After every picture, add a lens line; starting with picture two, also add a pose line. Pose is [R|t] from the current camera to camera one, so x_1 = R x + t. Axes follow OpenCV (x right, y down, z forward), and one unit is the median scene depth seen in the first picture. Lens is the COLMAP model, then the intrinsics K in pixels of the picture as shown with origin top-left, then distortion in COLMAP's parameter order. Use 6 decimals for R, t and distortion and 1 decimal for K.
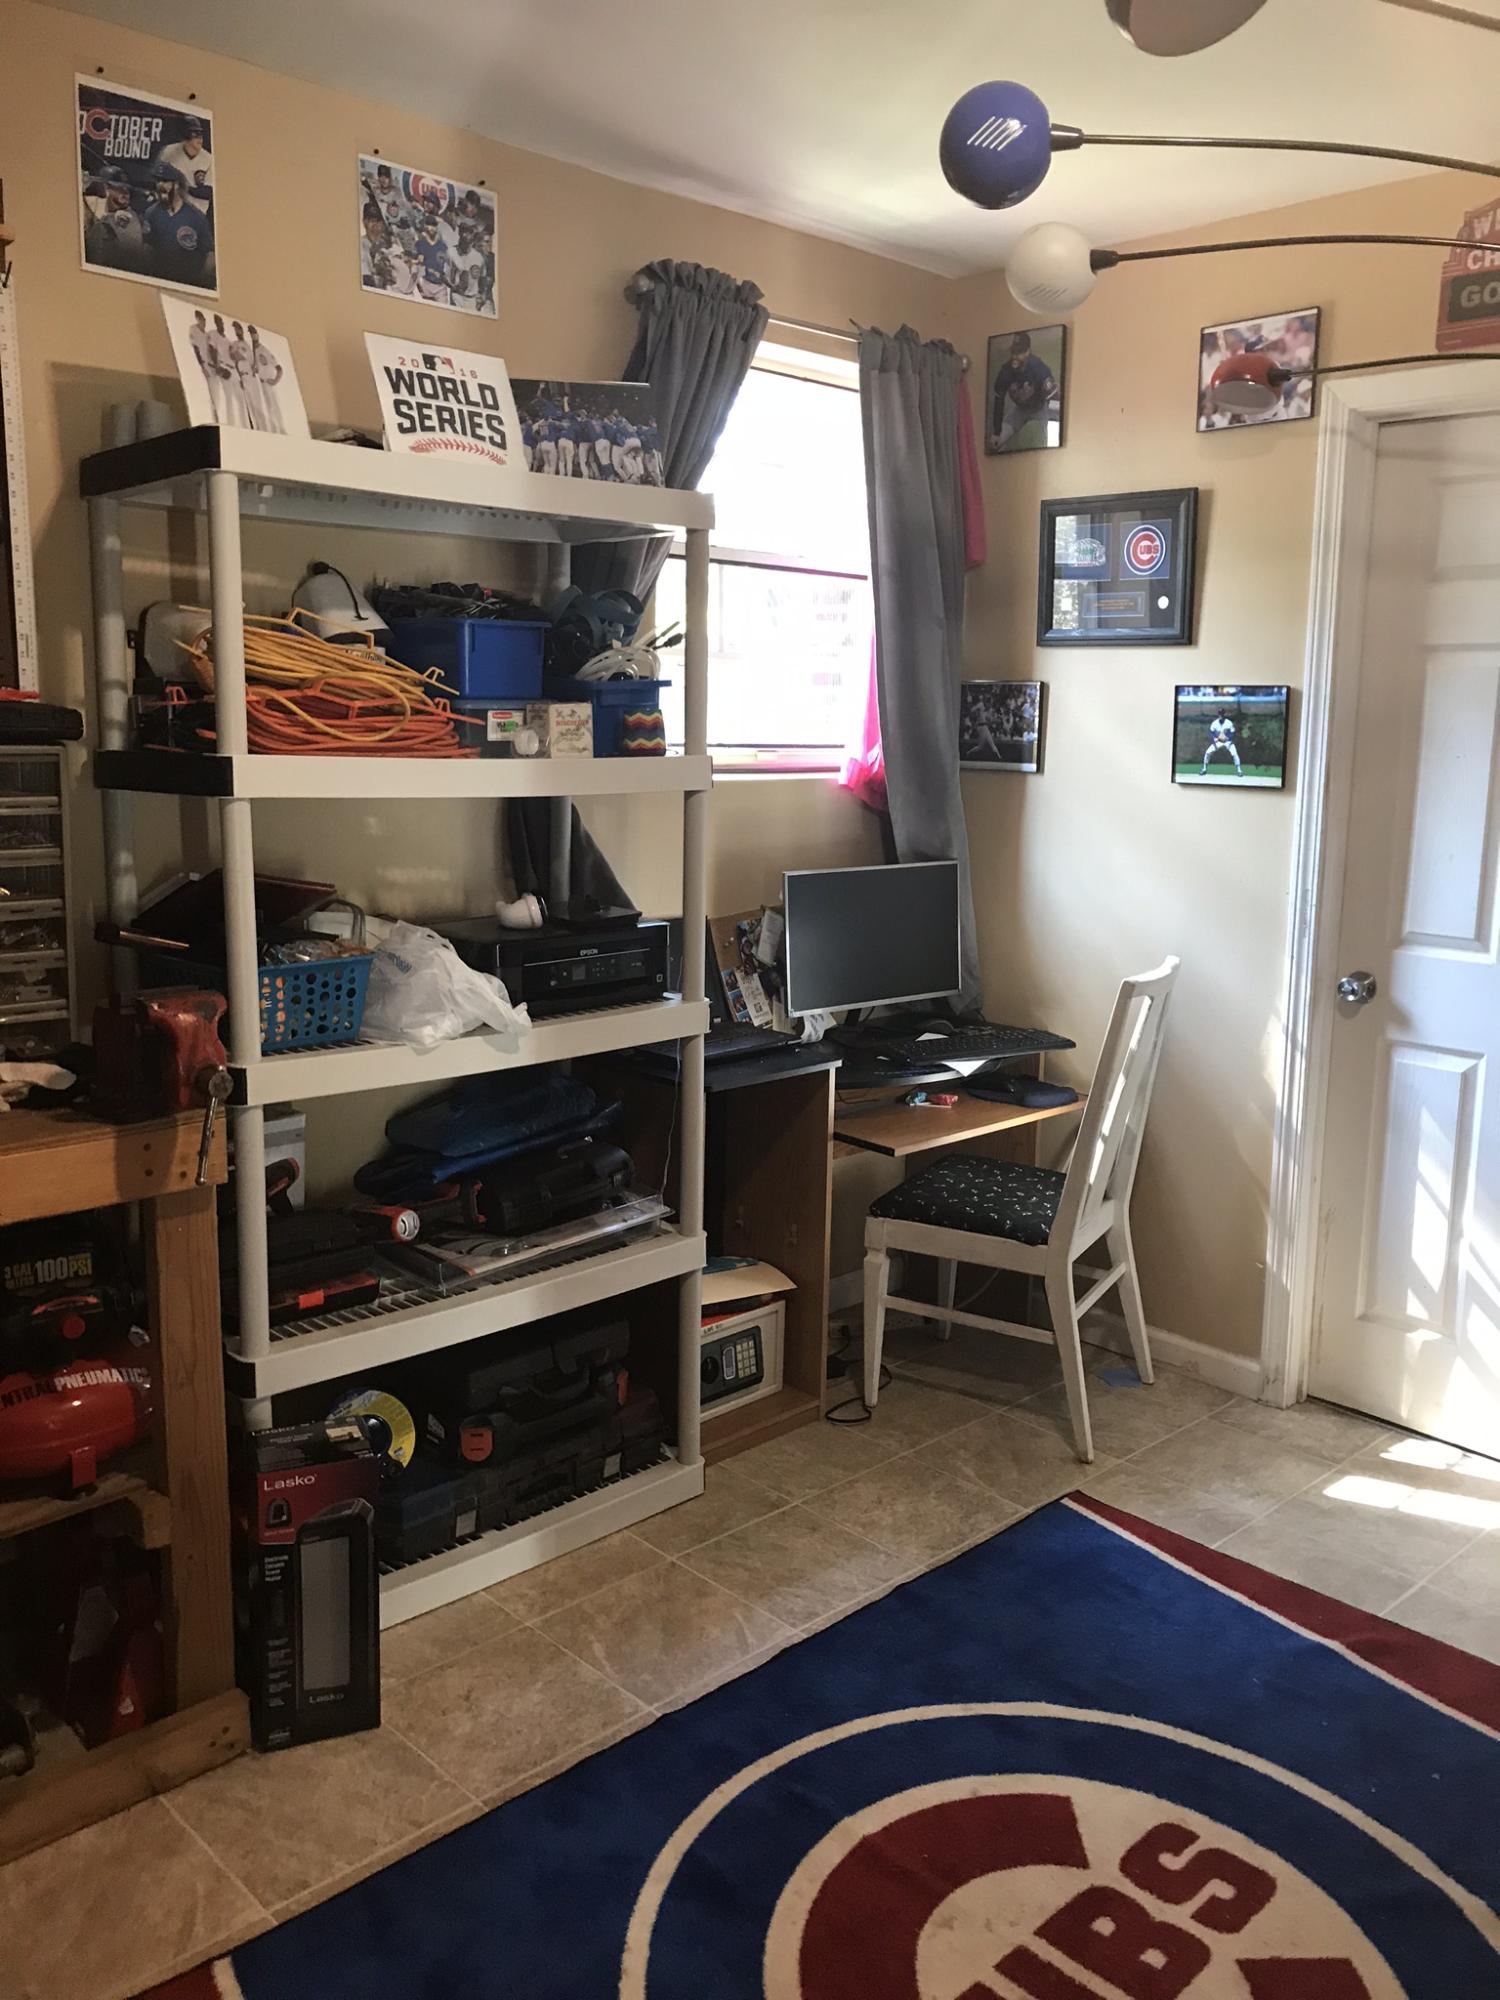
lens RADIAL K [[1637.7, 0, 753.5], [0, 1637.7, 986.9], [0, 0, 1]] dist [0.024405, -0.008864]
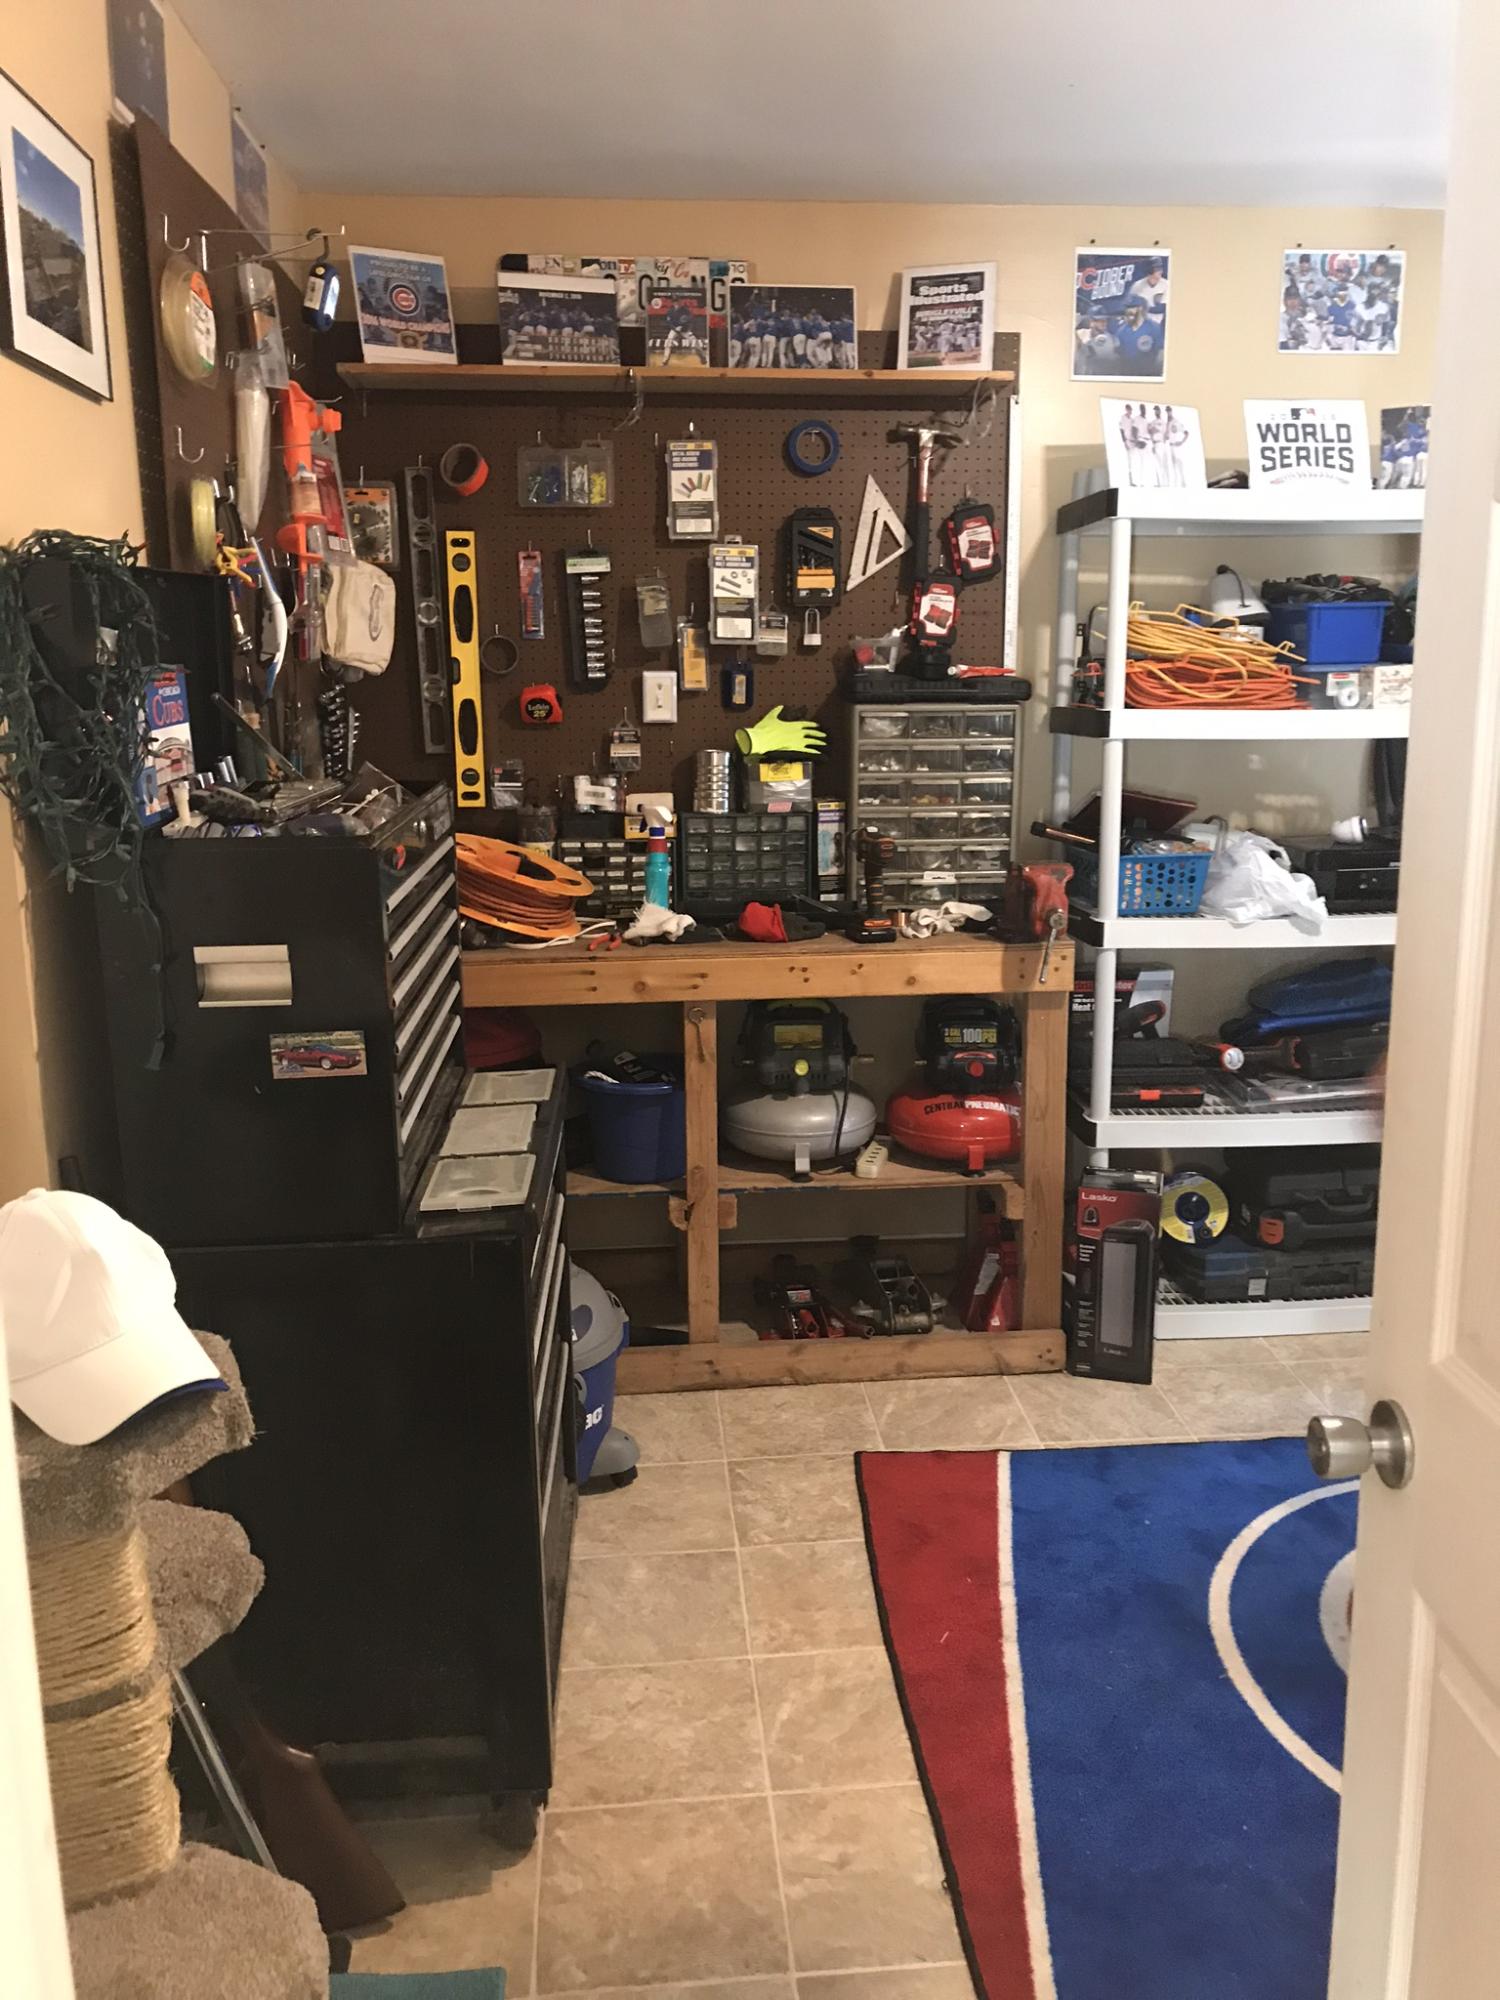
lens RADIAL K [[1637.7, 0, 753.6], [0, 1637.7, 1001.7], [0, 0, 1]] dist [0.024405, -0.008864]
pose [[0.772986, 0.106931, -0.625347, 0.354299], [-0.081540, 0.994263, 0.069223, 0.041228], [0.629162, -0.002518, 0.777270, -0.327226]]
